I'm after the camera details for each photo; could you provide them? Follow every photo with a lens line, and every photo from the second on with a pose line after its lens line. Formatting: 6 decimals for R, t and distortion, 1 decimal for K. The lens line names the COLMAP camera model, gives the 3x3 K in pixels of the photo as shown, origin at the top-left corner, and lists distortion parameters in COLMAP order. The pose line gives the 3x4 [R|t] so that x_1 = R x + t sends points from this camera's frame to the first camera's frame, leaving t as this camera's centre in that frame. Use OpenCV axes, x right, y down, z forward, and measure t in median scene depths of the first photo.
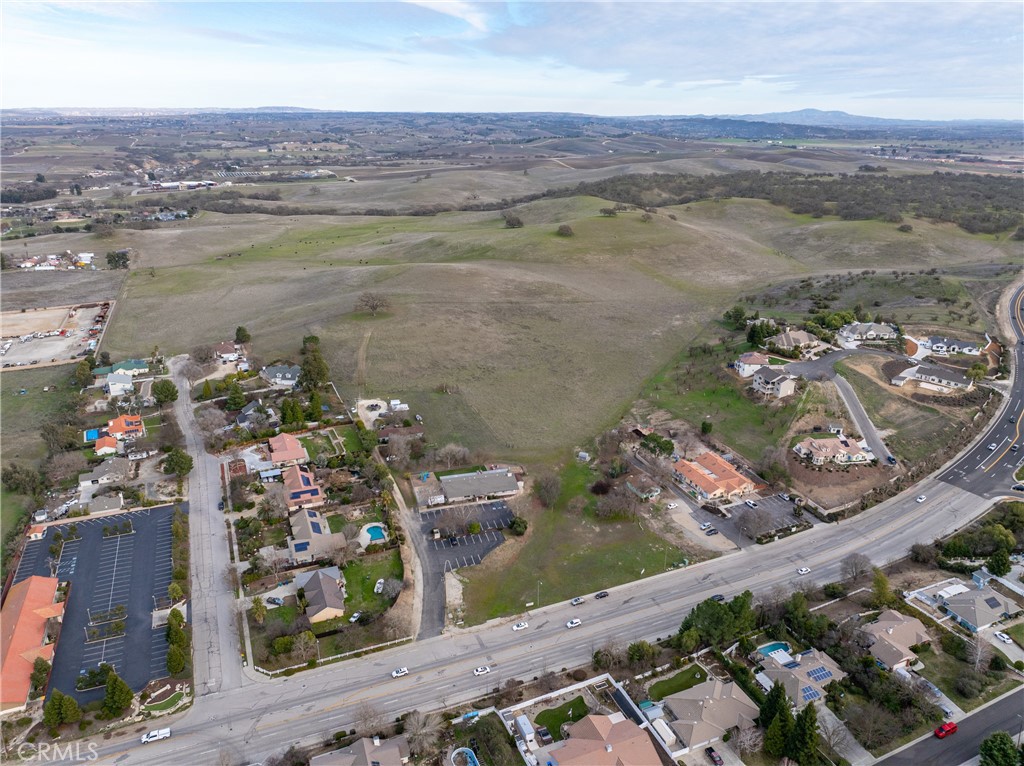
lens RADIAL K [[725.8, 0, 511.2], [0, 725.8, 385.0], [0, 0, 1]] dist [-0.055327, 0.026816]
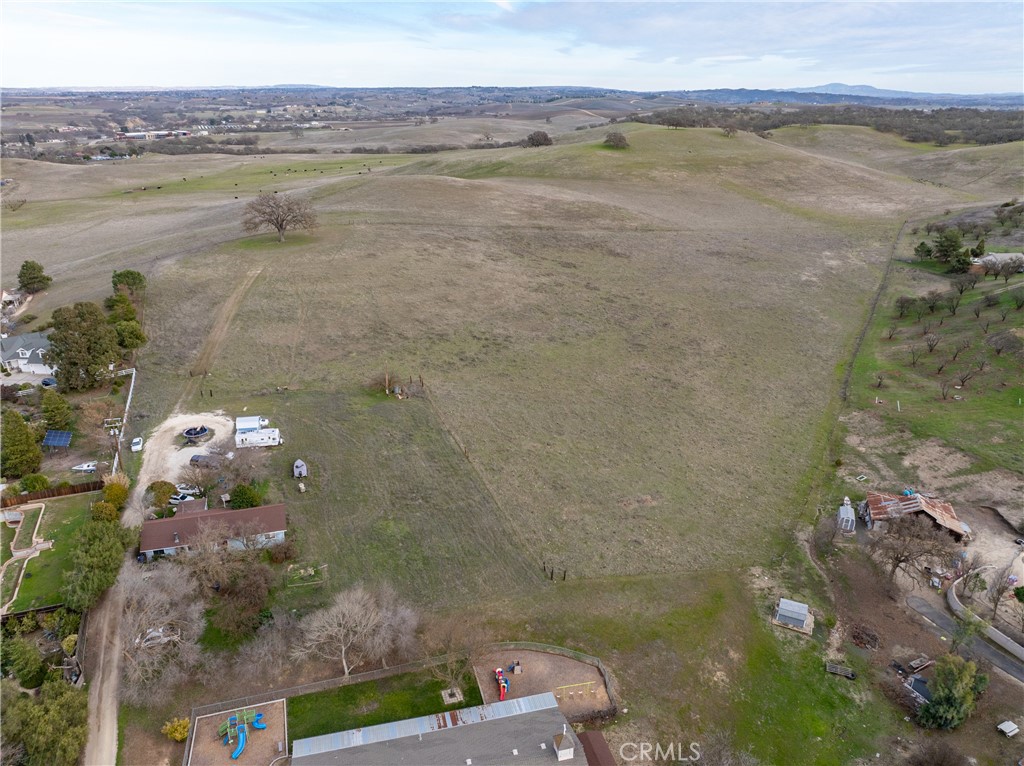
lens RADIAL K [[725.8, 0, 513.6], [0, 725.8, 379.4], [0, 0, 1]] dist [-0.055327, 0.026816]
pose [[0.999784, 0.002798, -0.020581, -0.009562], [-0.002408, 0.999817, 0.018990, -0.005446], [0.020630, -0.018936, 0.999608, 0.481604]]
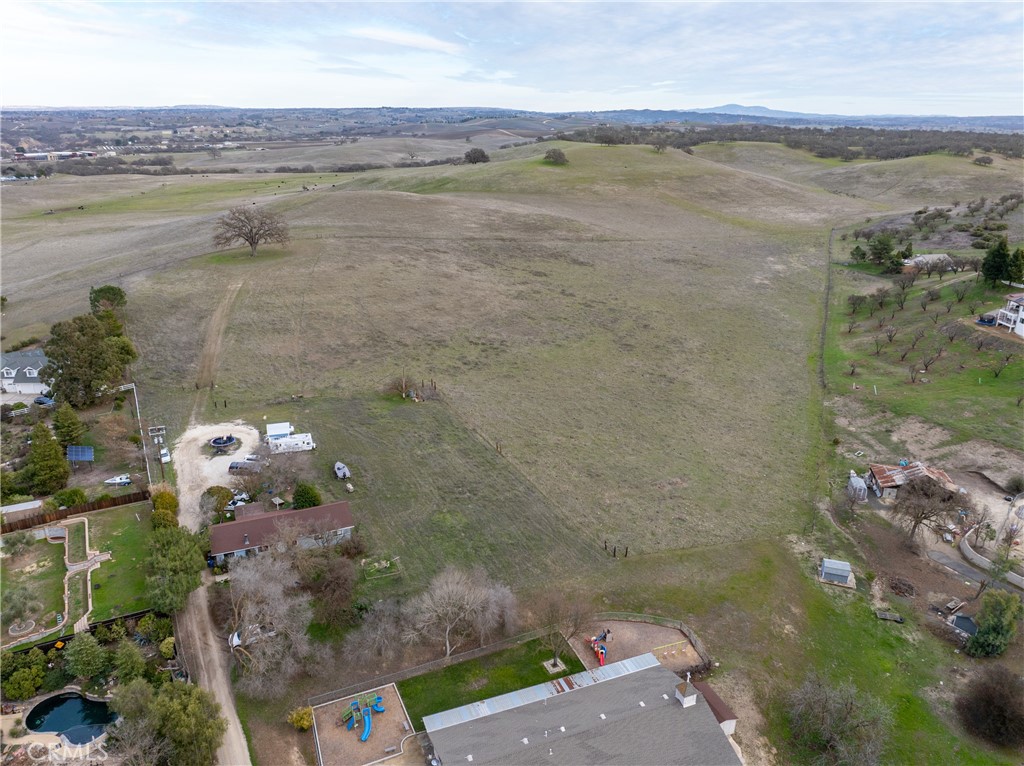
lens RADIAL K [[725.8, 0, 514.7], [0, 725.8, 380.0], [0, 0, 1]] dist [-0.055327, 0.026816]
pose [[0.995011, -0.035783, 0.093130, -0.054894], [0.036303, 0.999333, -0.003895, 0.002758], [-0.092929, 0.007256, 0.995646, 0.471604]]
